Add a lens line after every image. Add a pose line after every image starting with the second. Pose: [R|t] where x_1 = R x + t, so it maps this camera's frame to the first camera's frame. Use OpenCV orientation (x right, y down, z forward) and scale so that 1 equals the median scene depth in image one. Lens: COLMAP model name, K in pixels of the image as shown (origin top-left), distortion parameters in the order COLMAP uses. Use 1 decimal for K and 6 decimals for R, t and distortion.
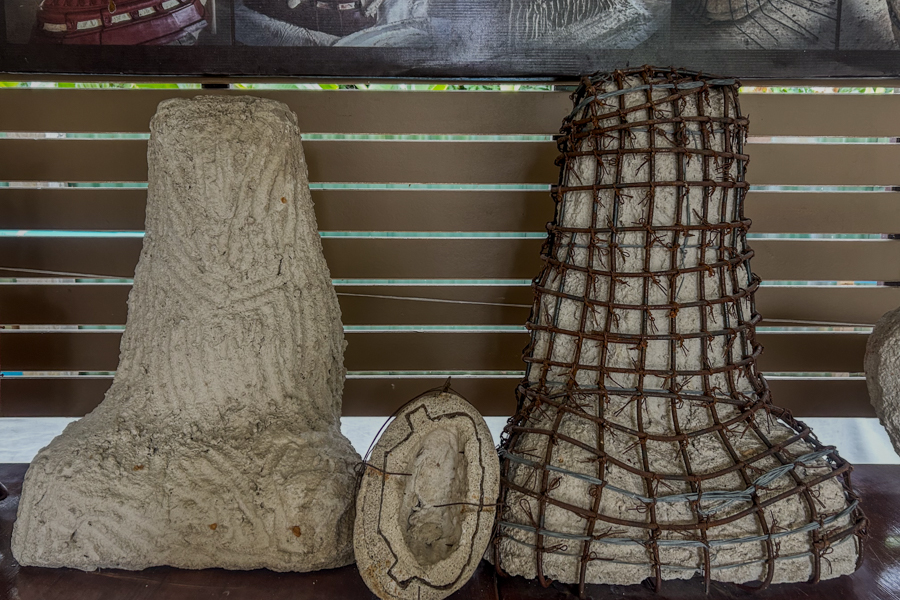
lens RADIAL K [[776.6, 0, 457.2], [0, 776.6, 304.8], [0, 0, 1]] dist [0.009449, 0.032058]
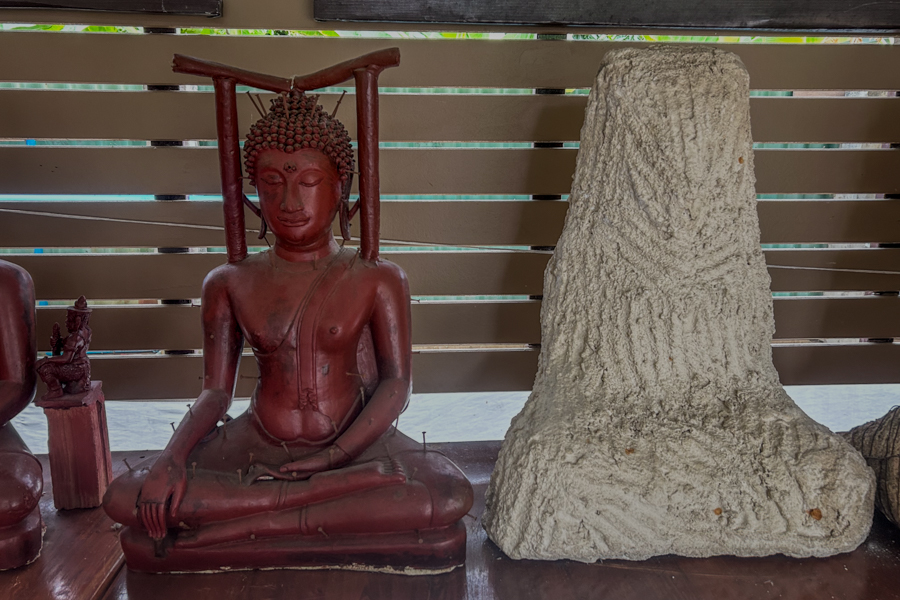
lens RADIAL K [[776.6, 0, 449.2], [0, 776.6, 297.7], [0, 0, 1]] dist [0.009449, 0.032058]
pose [[0.995395, -0.012387, 0.095054, -0.706382], [0.007729, 0.998758, 0.049216, -0.020510], [-0.095545, -0.048255, 0.994255, 0.109042]]
